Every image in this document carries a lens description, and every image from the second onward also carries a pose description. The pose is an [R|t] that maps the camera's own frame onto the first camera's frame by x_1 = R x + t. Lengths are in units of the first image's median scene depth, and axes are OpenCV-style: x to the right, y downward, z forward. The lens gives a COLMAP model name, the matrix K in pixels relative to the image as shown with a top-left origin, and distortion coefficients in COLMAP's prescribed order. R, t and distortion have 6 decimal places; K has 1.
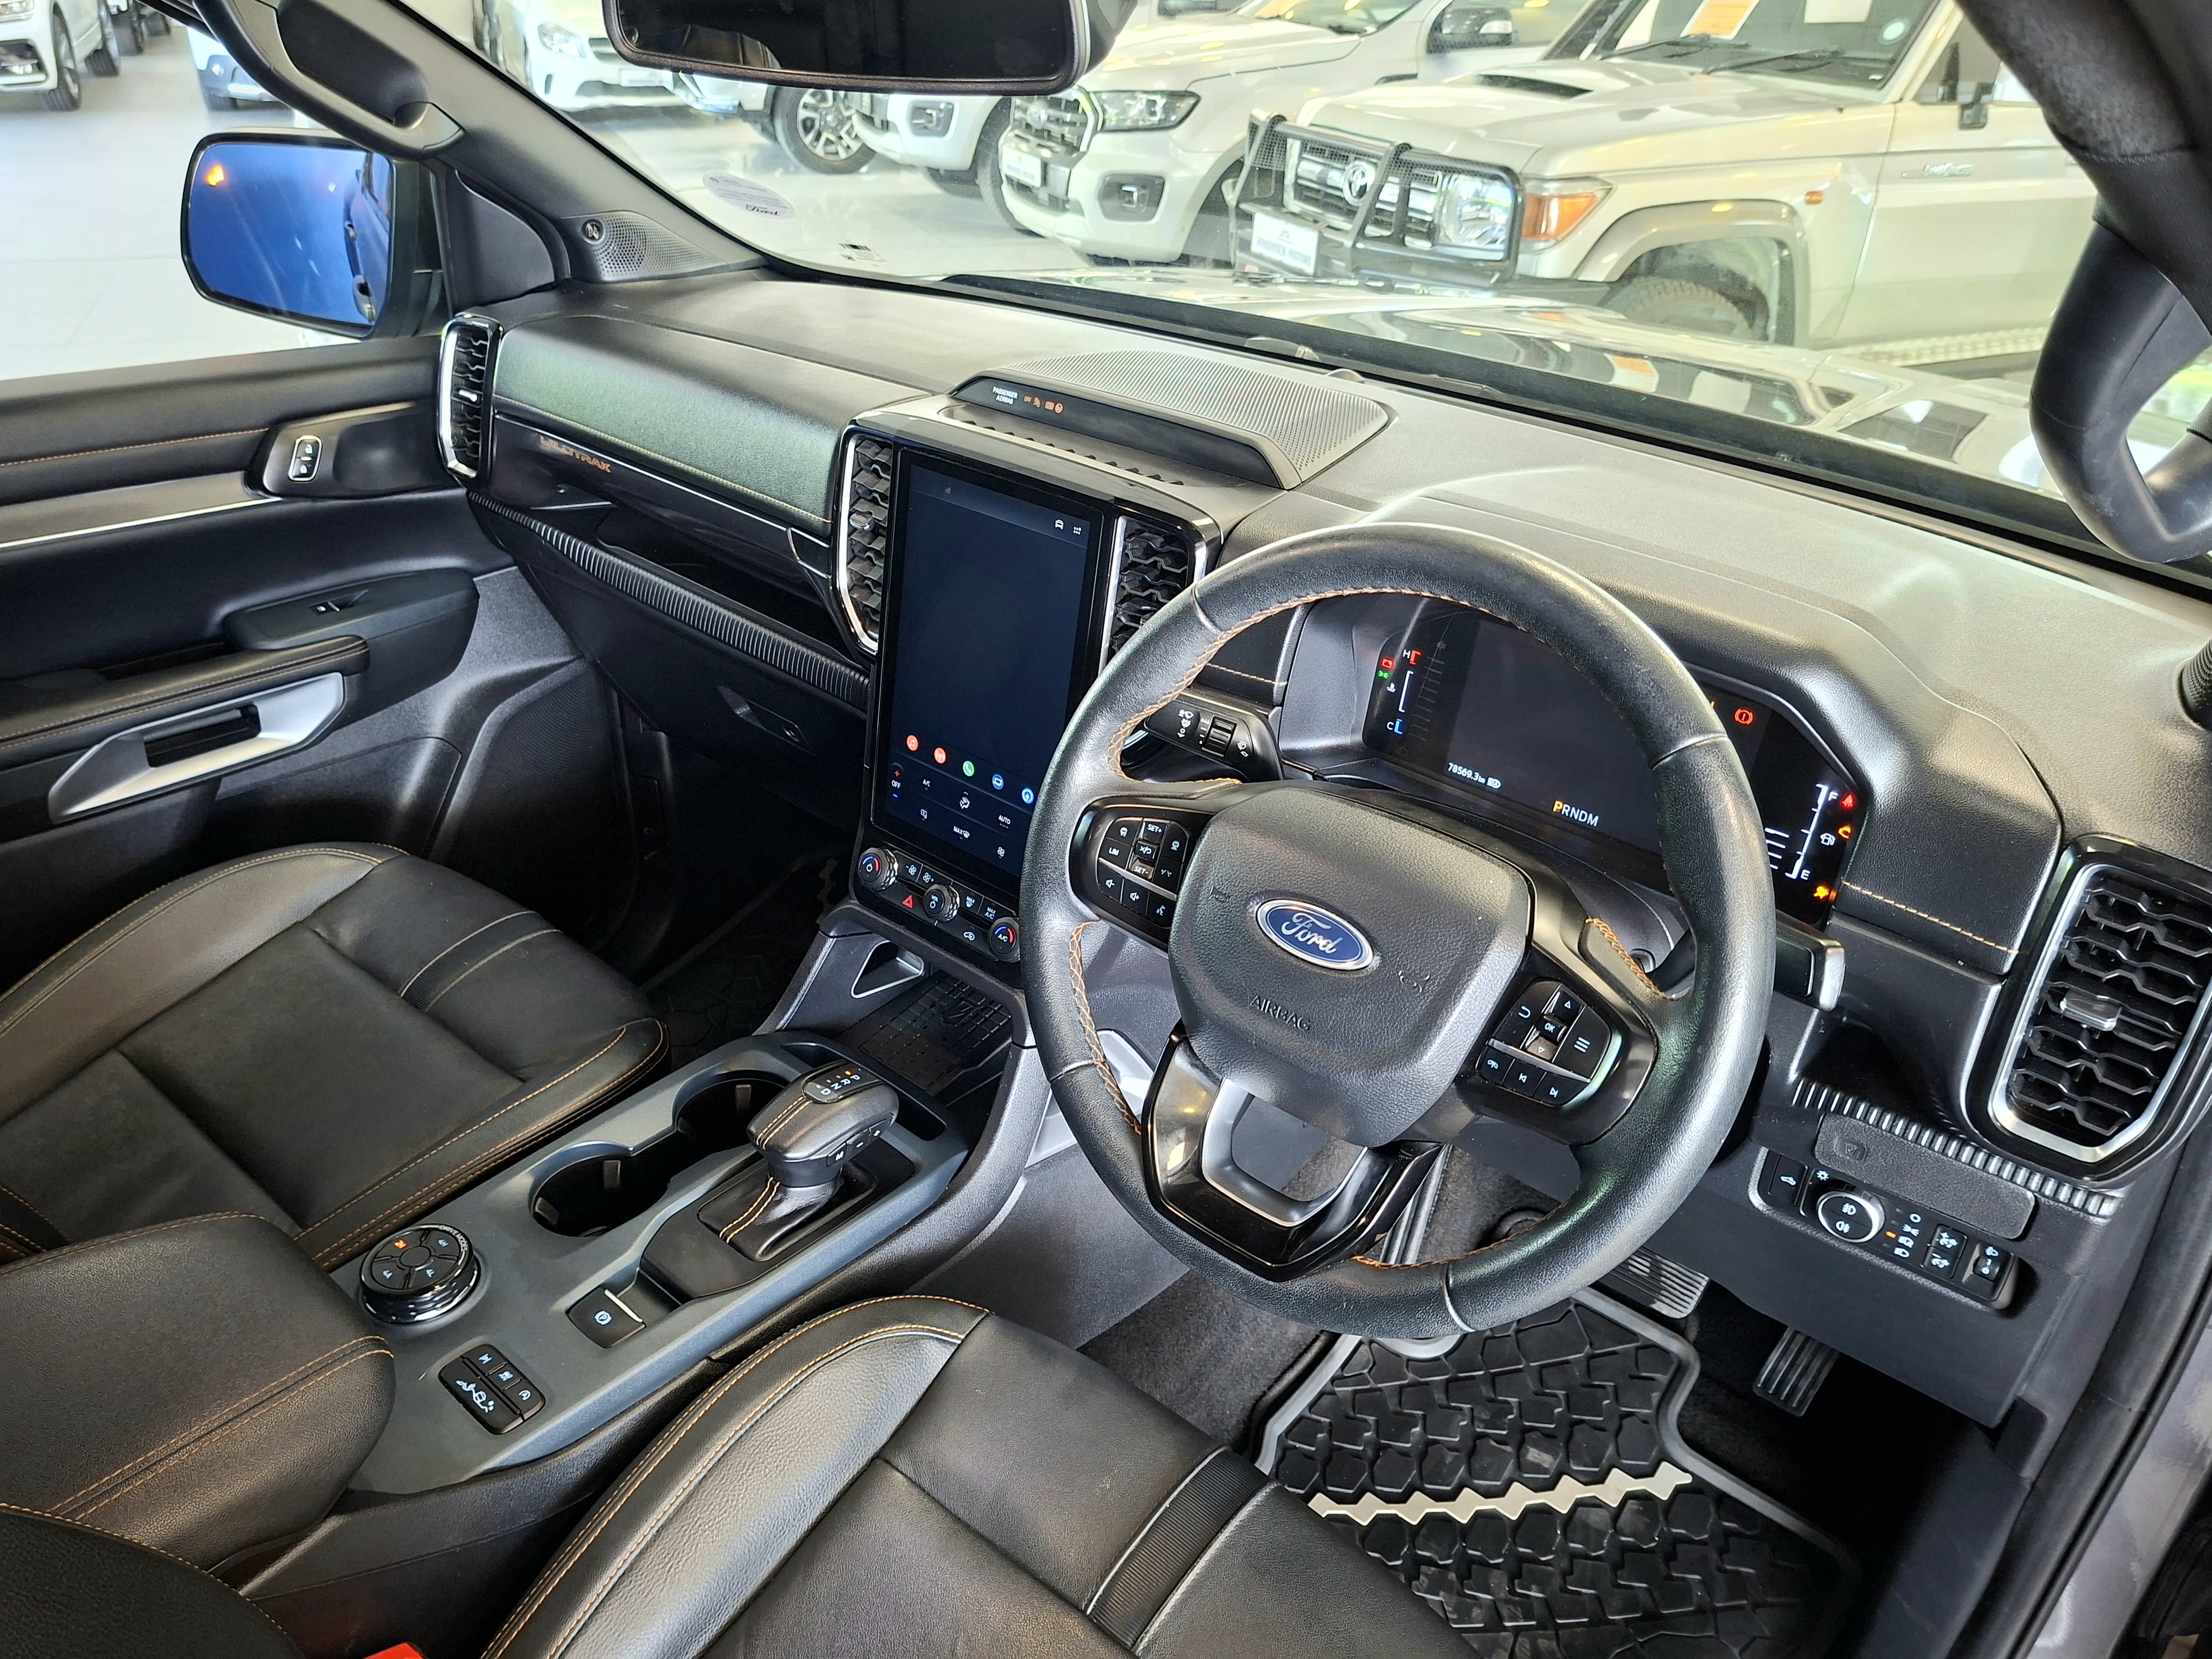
lens RADIAL K [[1742.0, 0, 1108.3], [0, 1742.0, 899.3], [0, 0, 1]] dist [0.151324, -0.279228]
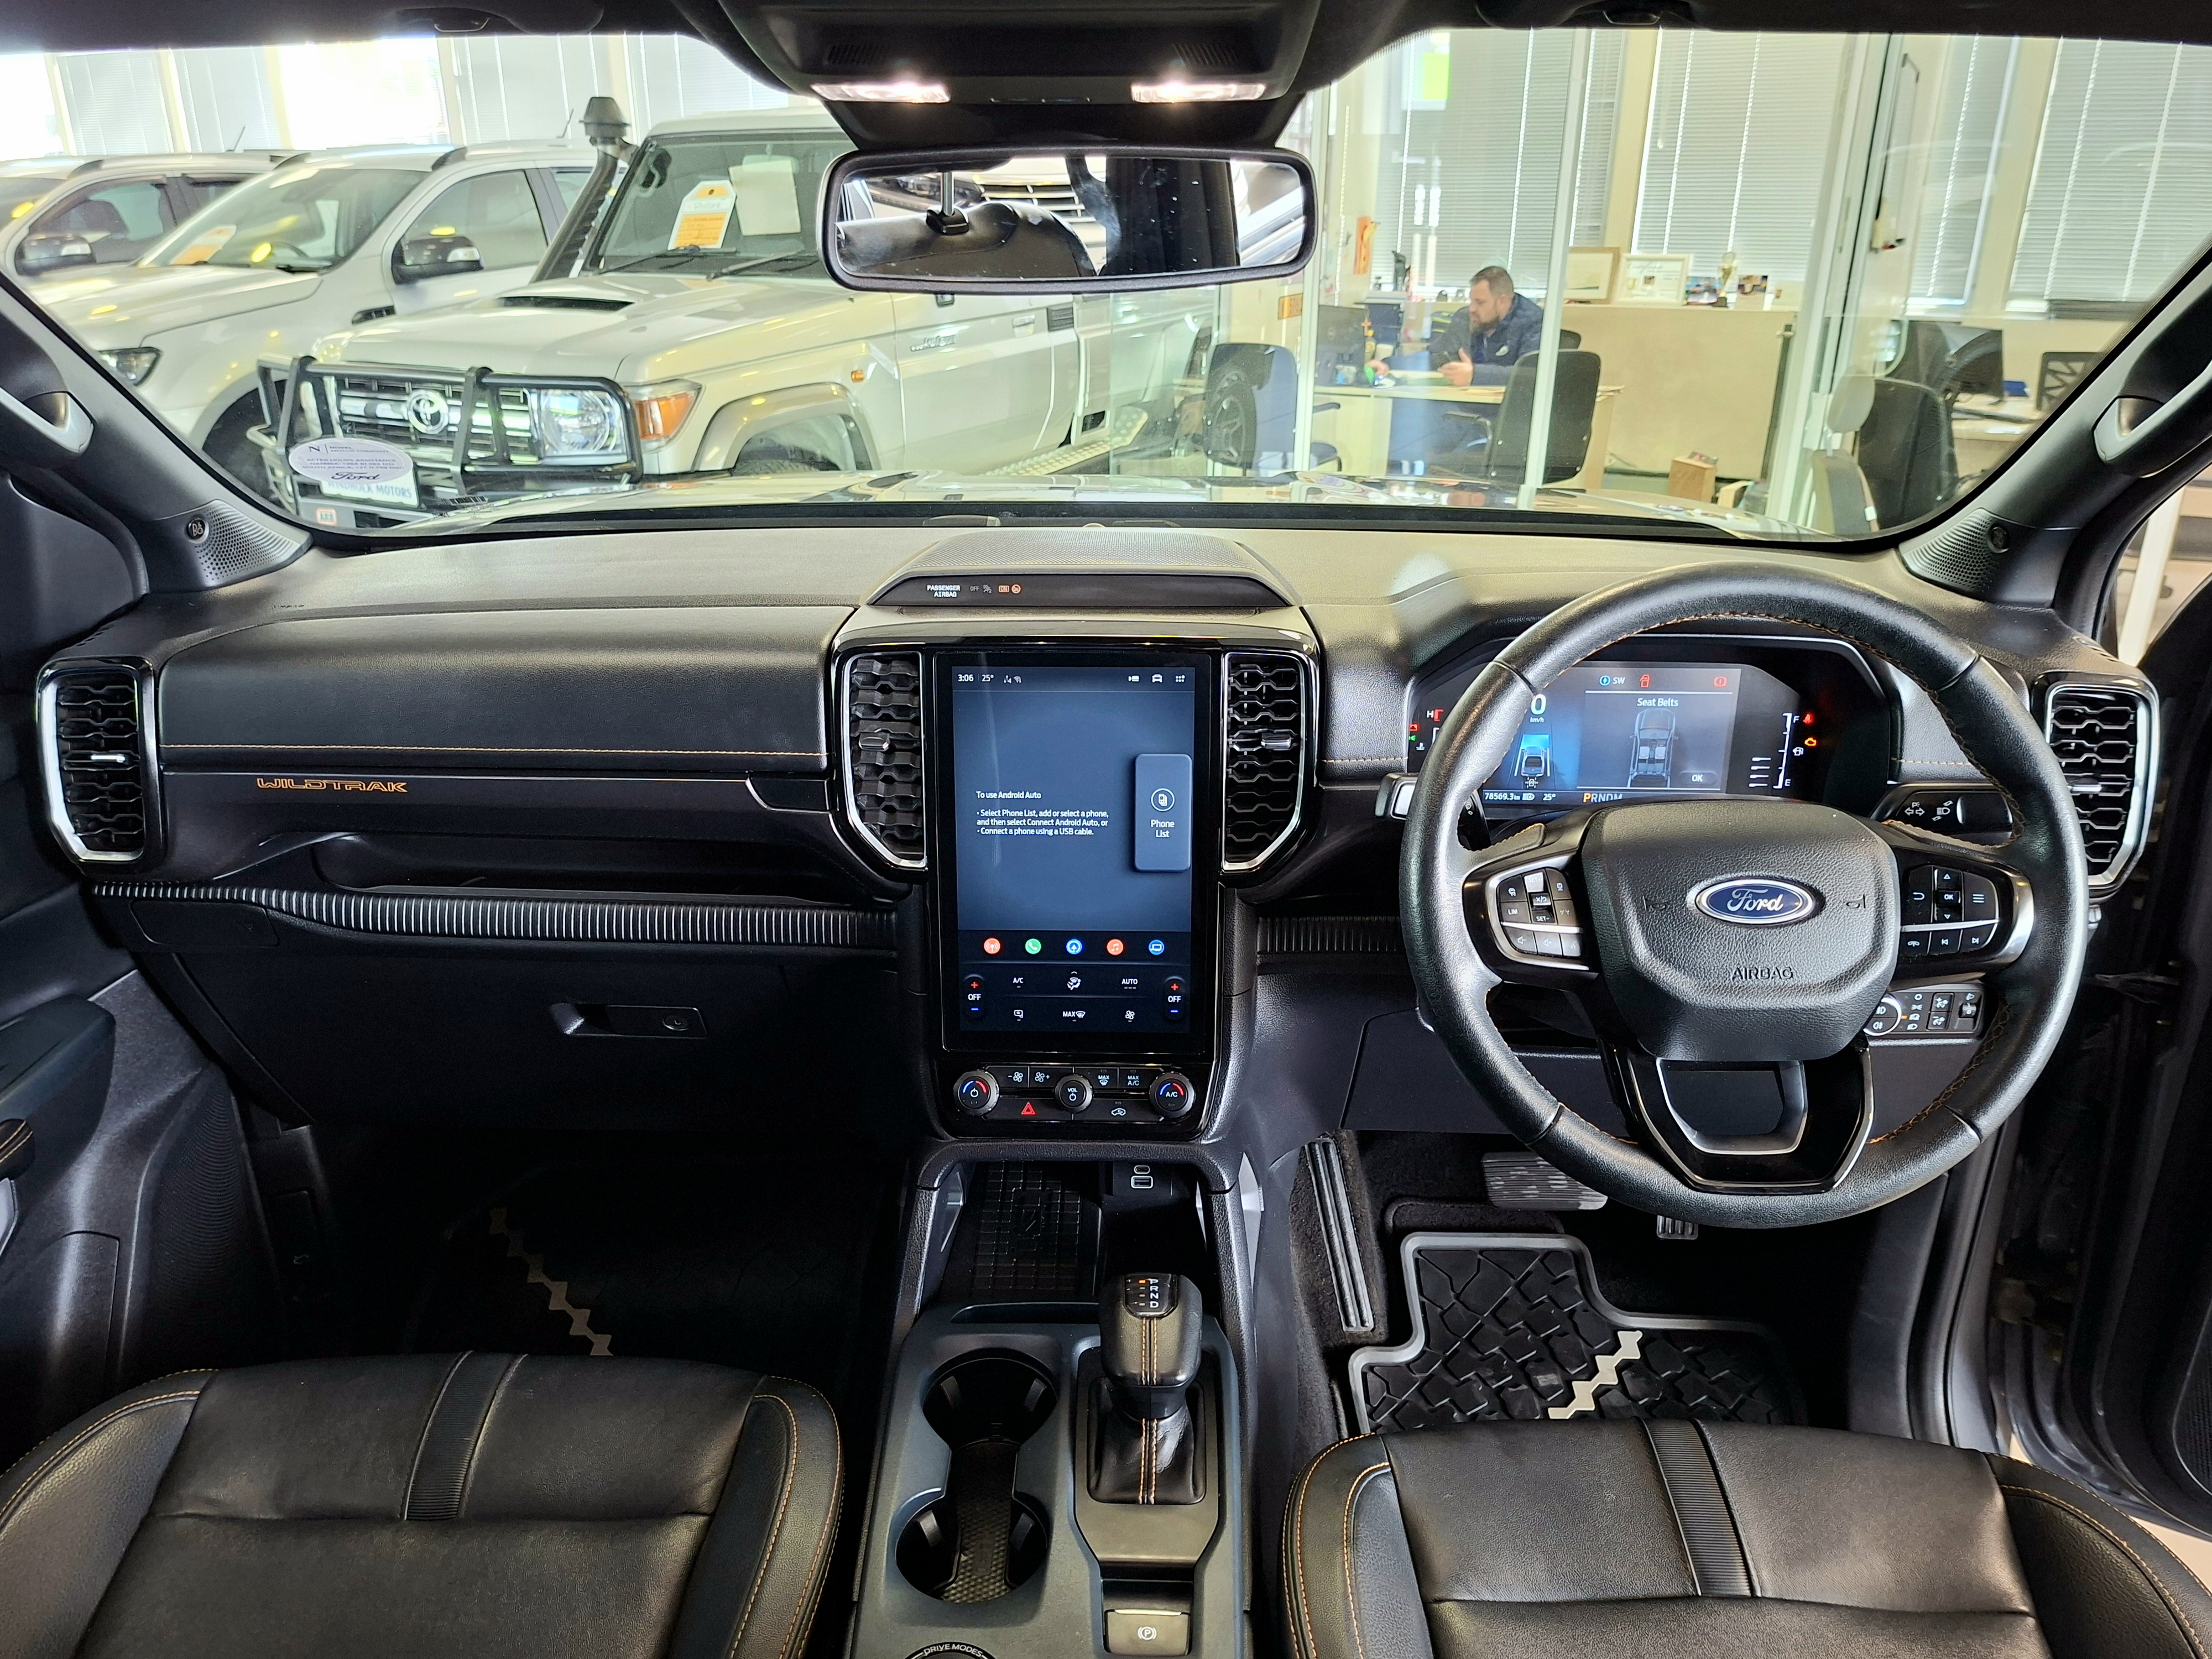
lens RADIAL K [[1768.8, 0, 1106.0], [0, 1768.8, 829.5], [0, 0, 1]] dist [0.058977, -0.005878]
pose [[0.735185, -0.270231, 0.621674, -0.531124], [0.356751, 0.934065, -0.015868, -0.091293], [-0.576396, 0.233449, 0.783115, 0.160053]]
